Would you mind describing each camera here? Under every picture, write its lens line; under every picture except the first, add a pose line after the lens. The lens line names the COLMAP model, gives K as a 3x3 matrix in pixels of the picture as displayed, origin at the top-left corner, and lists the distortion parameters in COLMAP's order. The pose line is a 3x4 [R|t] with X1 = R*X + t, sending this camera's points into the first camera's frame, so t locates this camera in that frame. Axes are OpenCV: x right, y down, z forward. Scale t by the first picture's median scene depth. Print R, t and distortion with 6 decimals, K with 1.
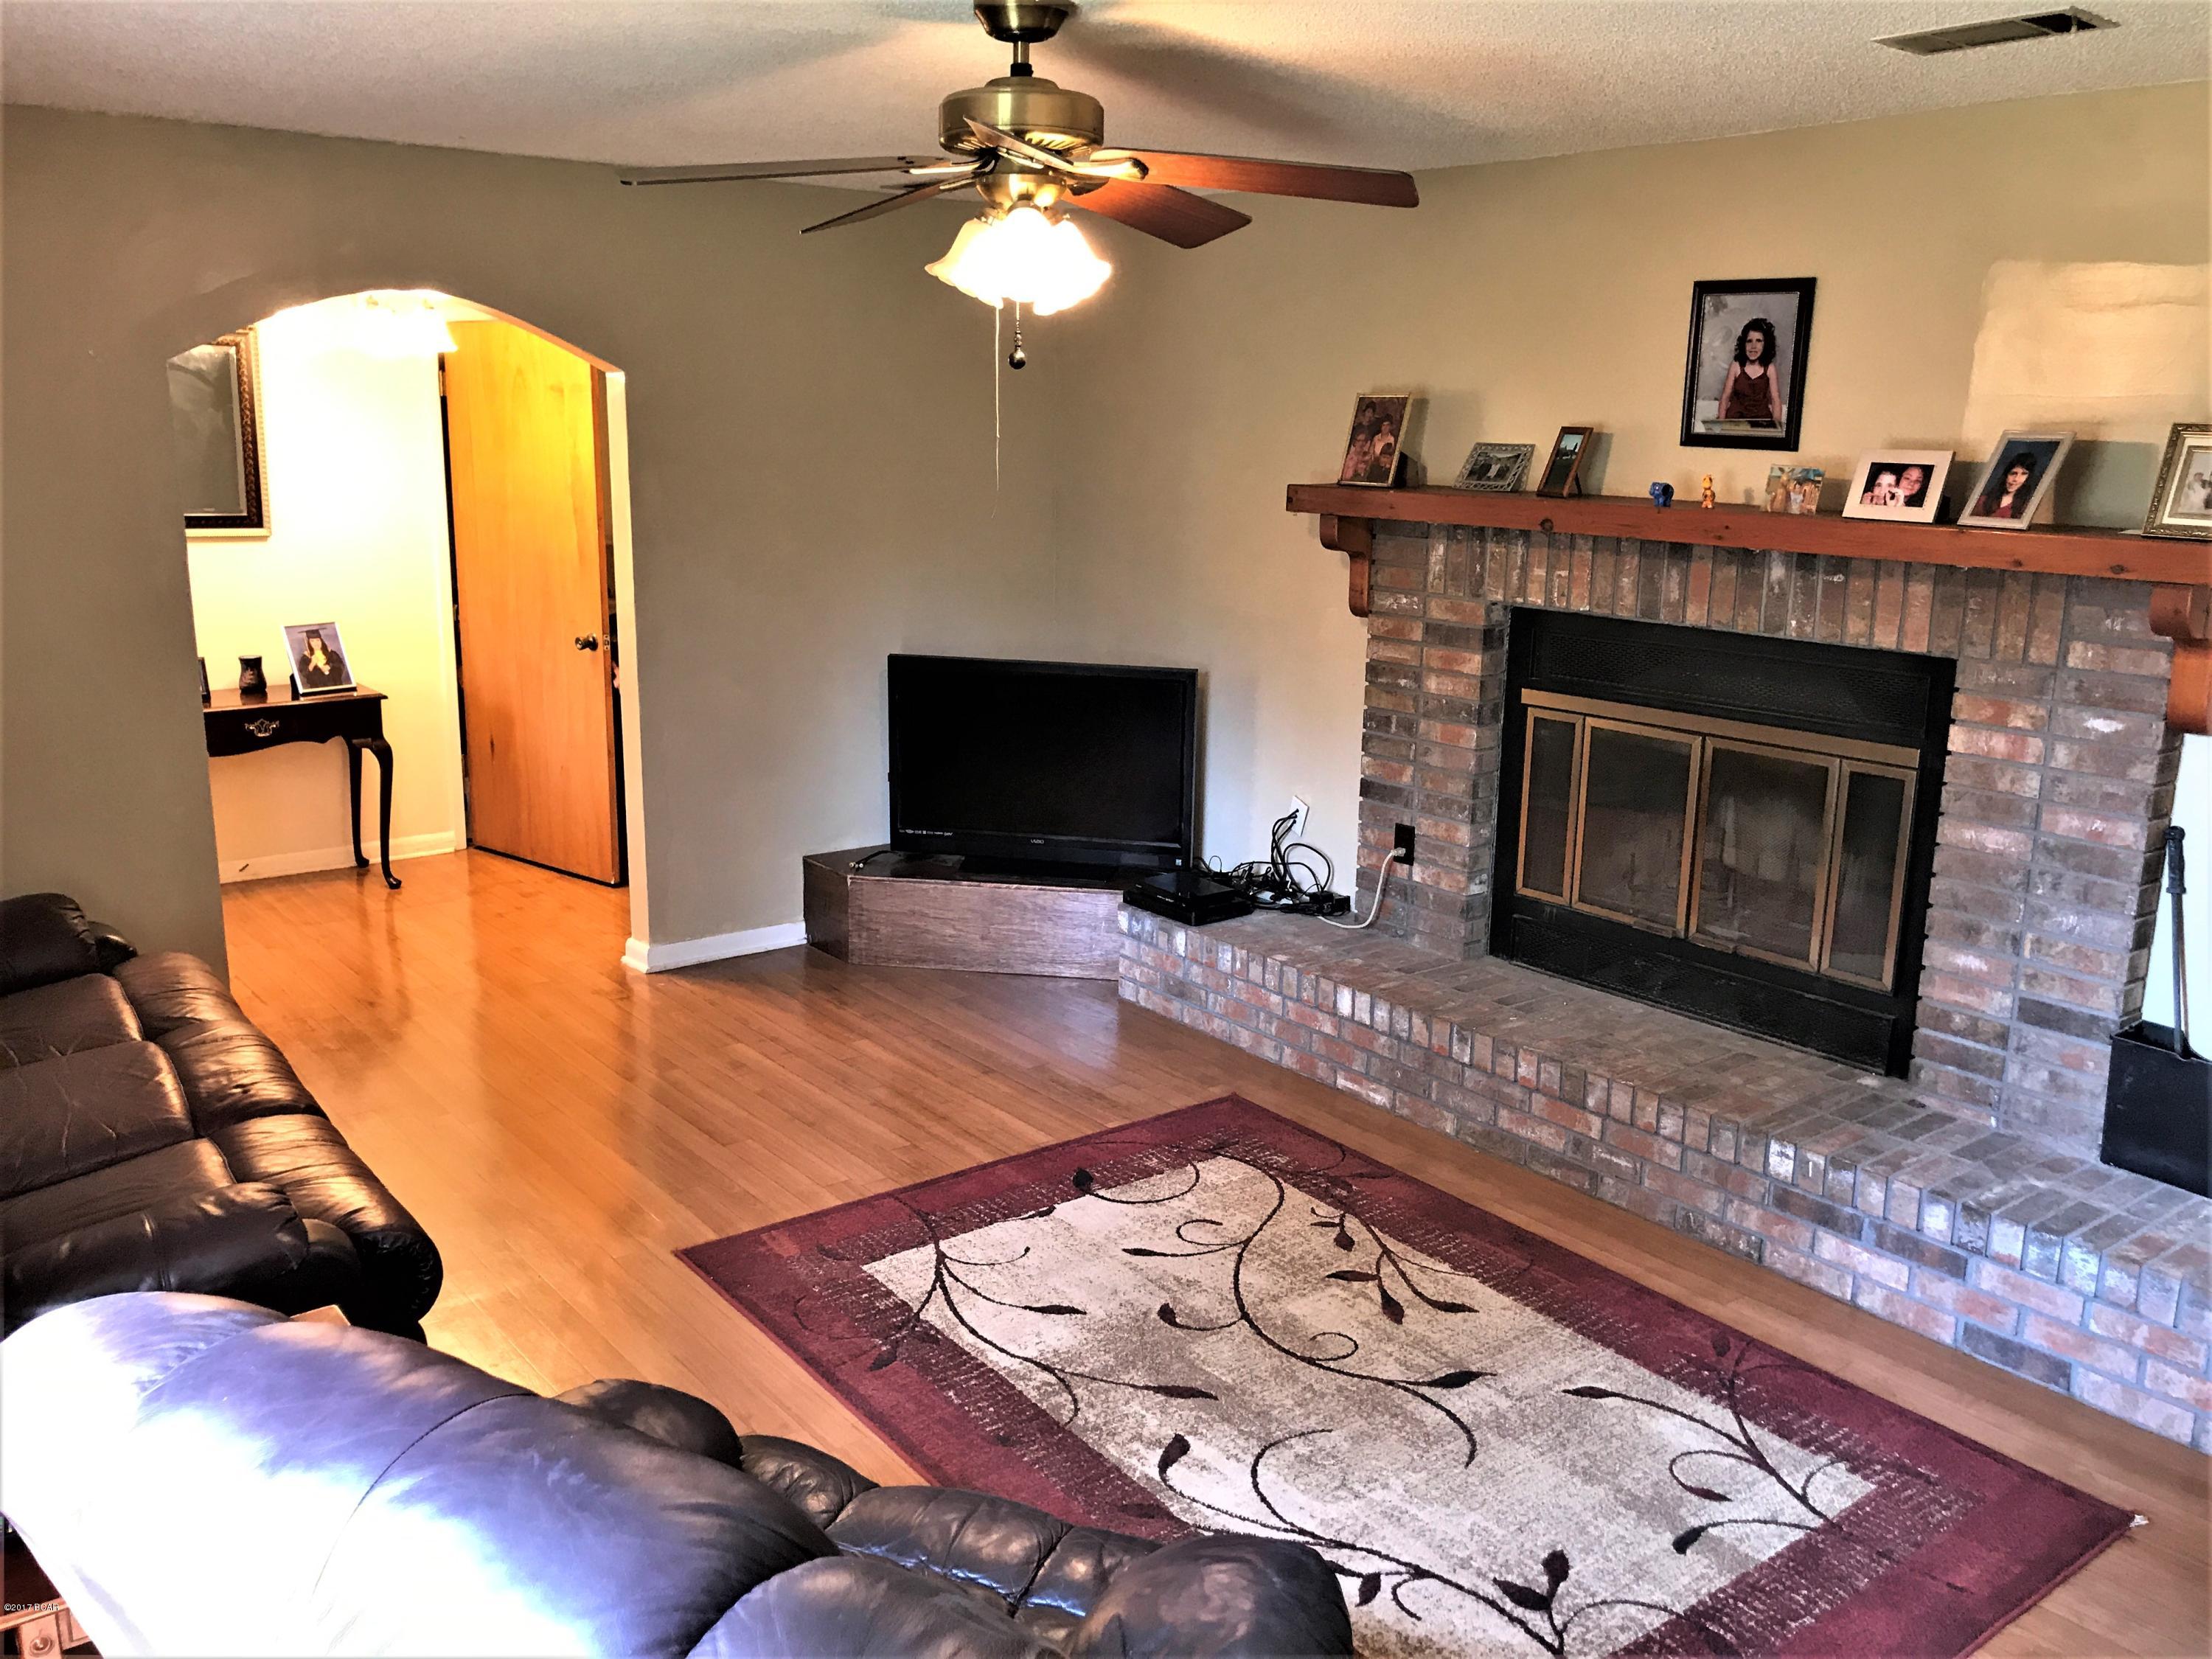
lens RADIAL K [[1798.6, 0, 1099.4], [0, 1798.6, 821.2], [0, 0, 1]] dist [0.111083, -0.332848]
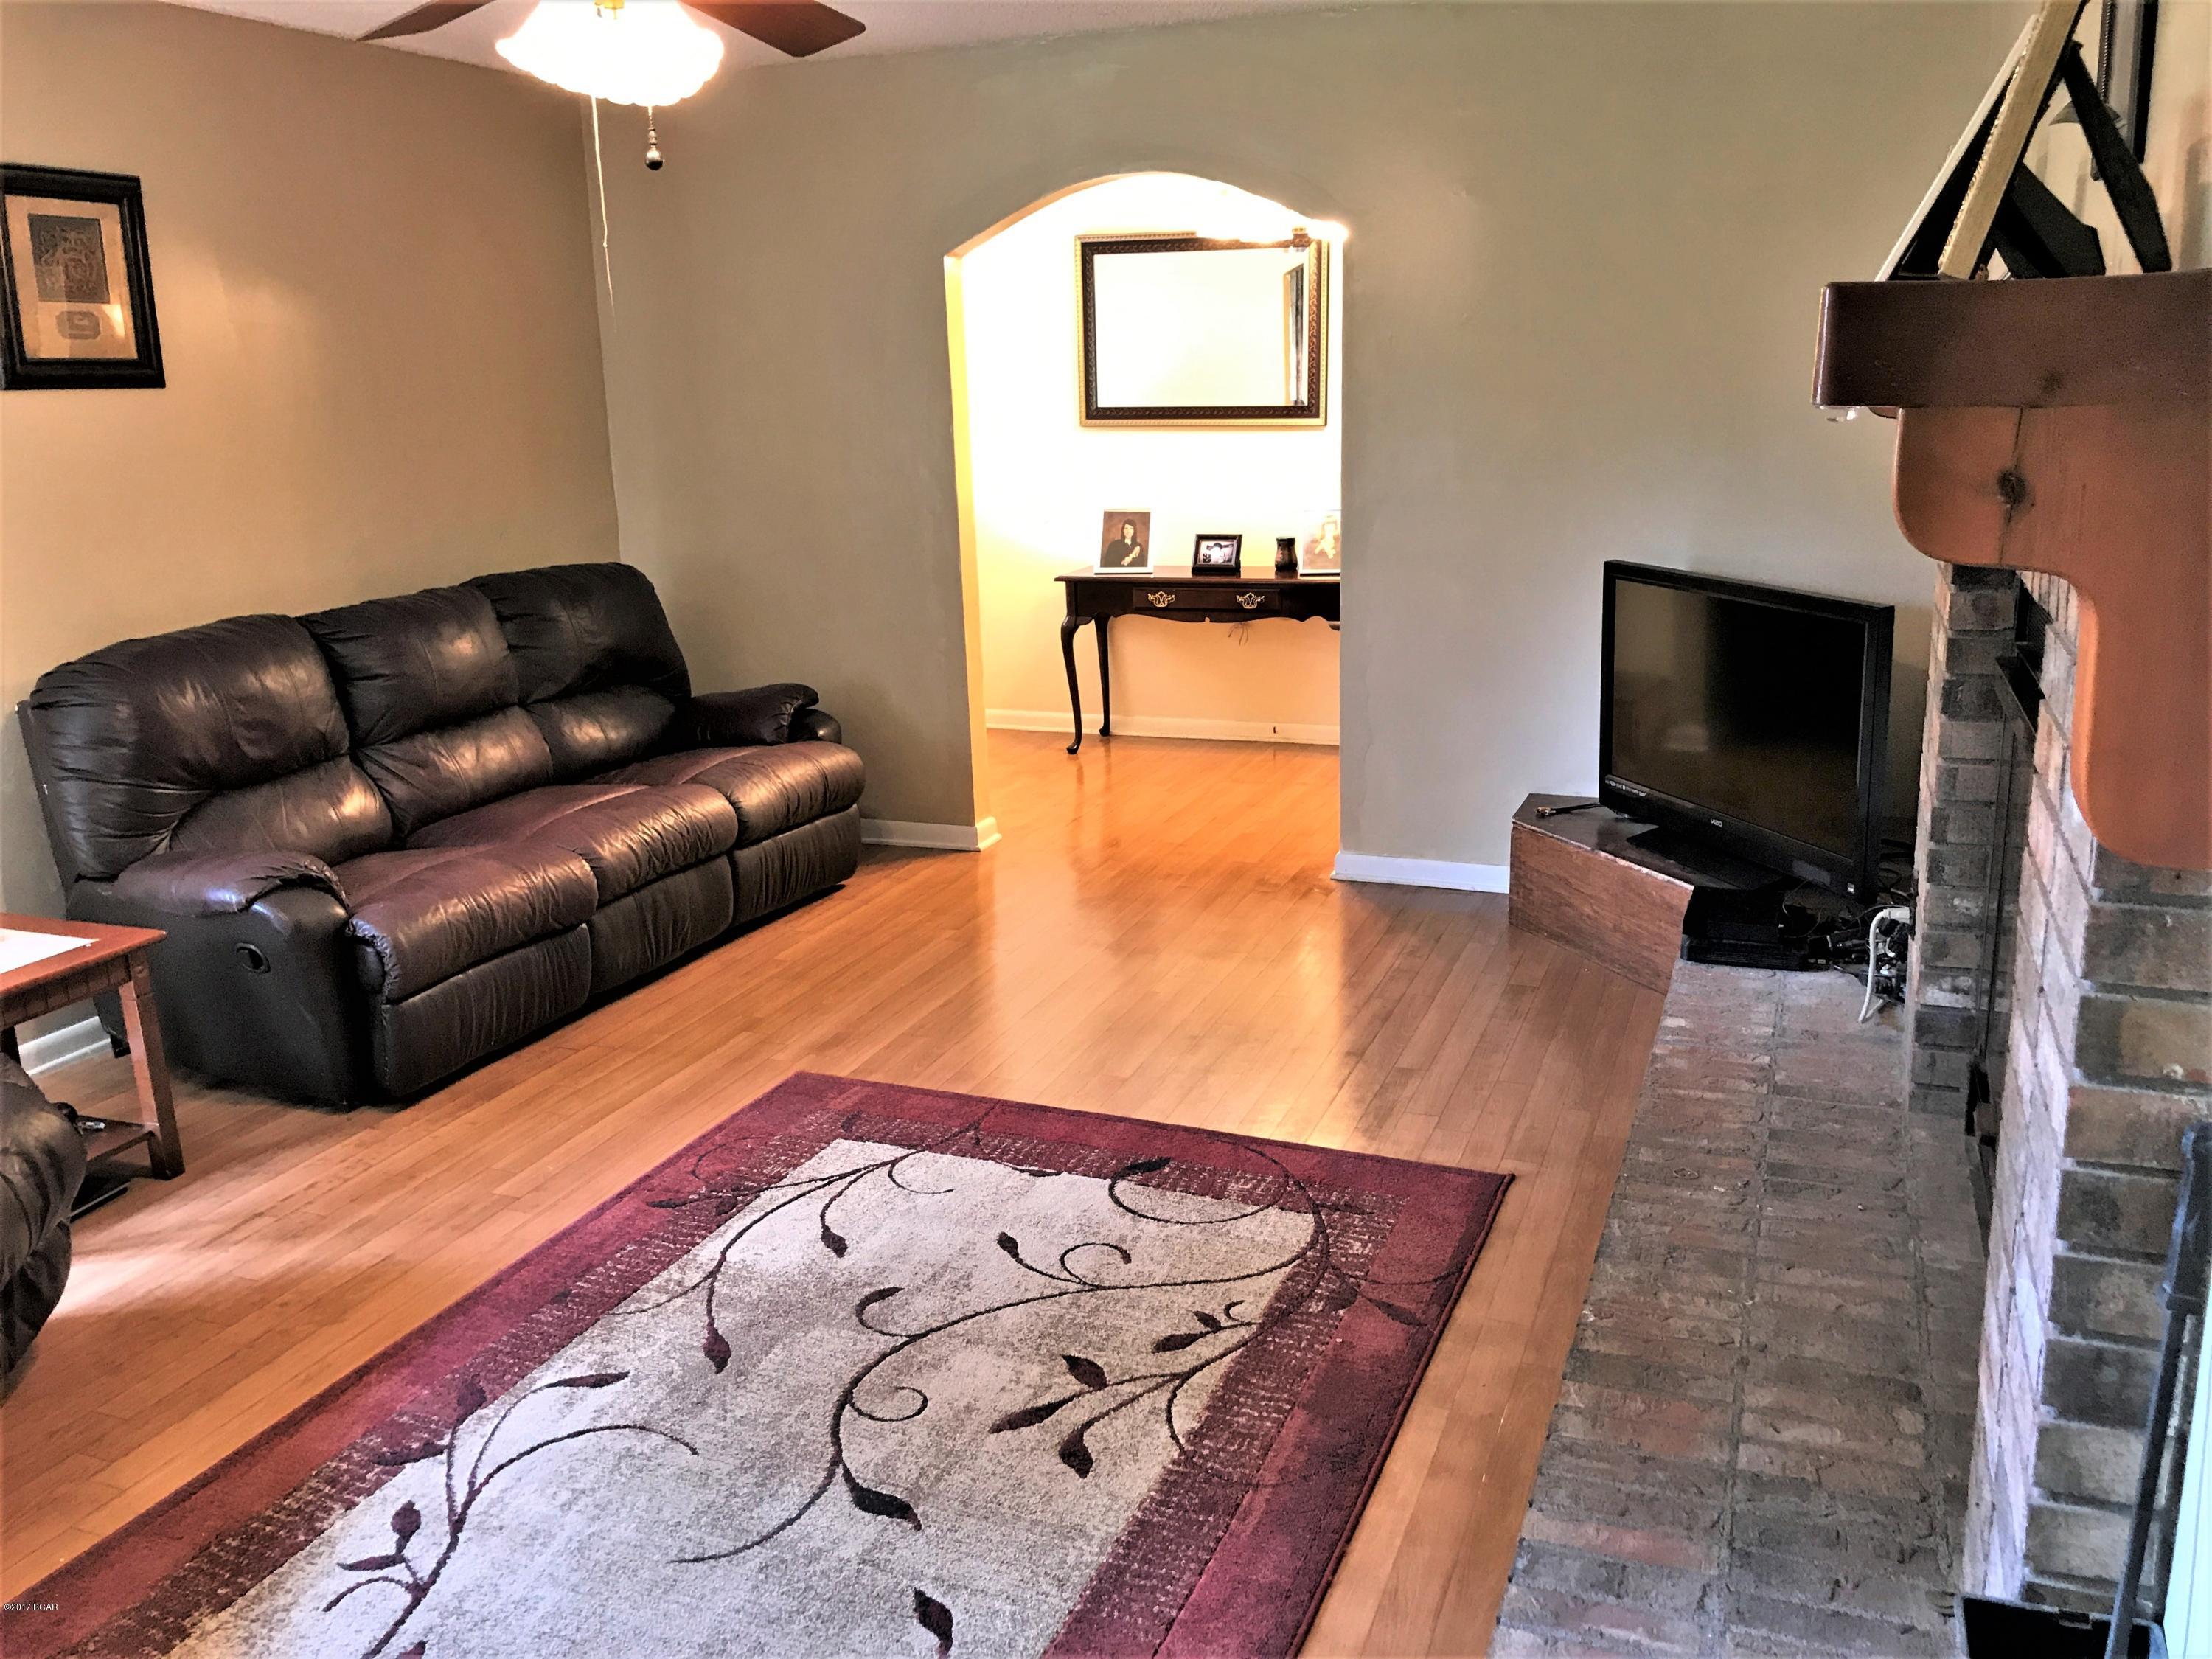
lens RADIAL K [[1803.7, 0, 1106.0], [0, 1803.7, 804.8], [0, 0, 1]] dist [0.011755, 0.007782]
pose [[0.510214, 0.177104, -0.841615, 0.660983], [-0.160464, 0.980988, 0.109154, -0.053416], [0.844946, 0.079357, 0.528932, 0.543477]]
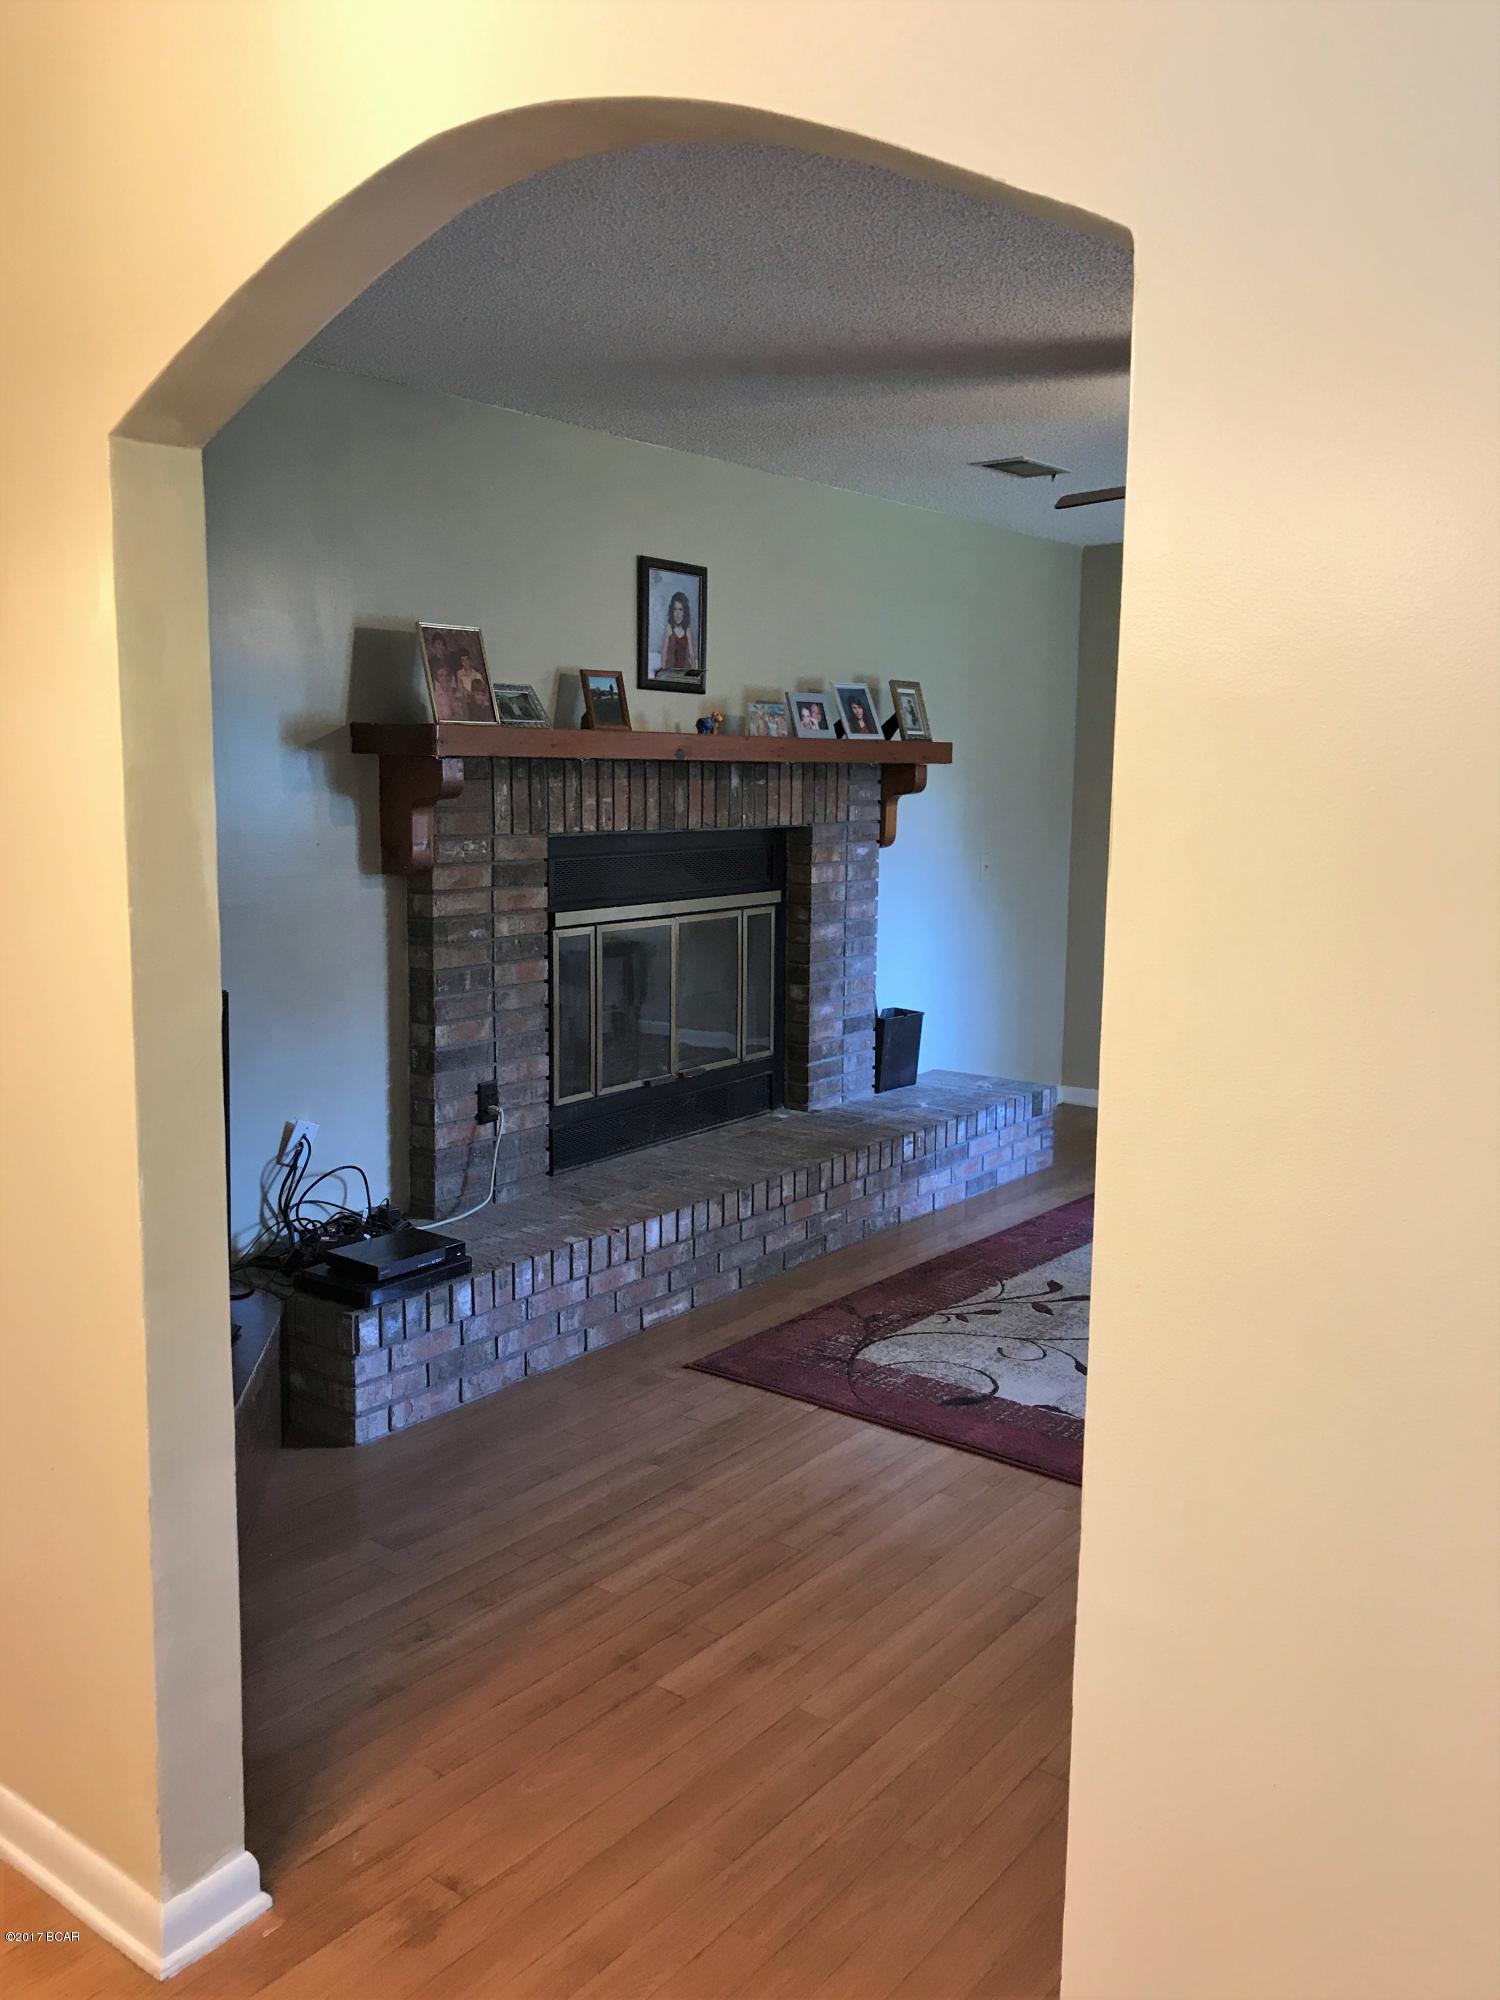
lens RADIAL K [[1626.2, 0, 750.0], [0, 1626.2, 1000.0], [0, 0, 1]] dist [0.111083, -0.332848]
pose [[-0.250936, -0.160359, 0.954629, -0.825812], [0.201370, 0.955961, 0.213515, -0.237161], [-0.946827, 0.245812, -0.207594, 1.268050]]
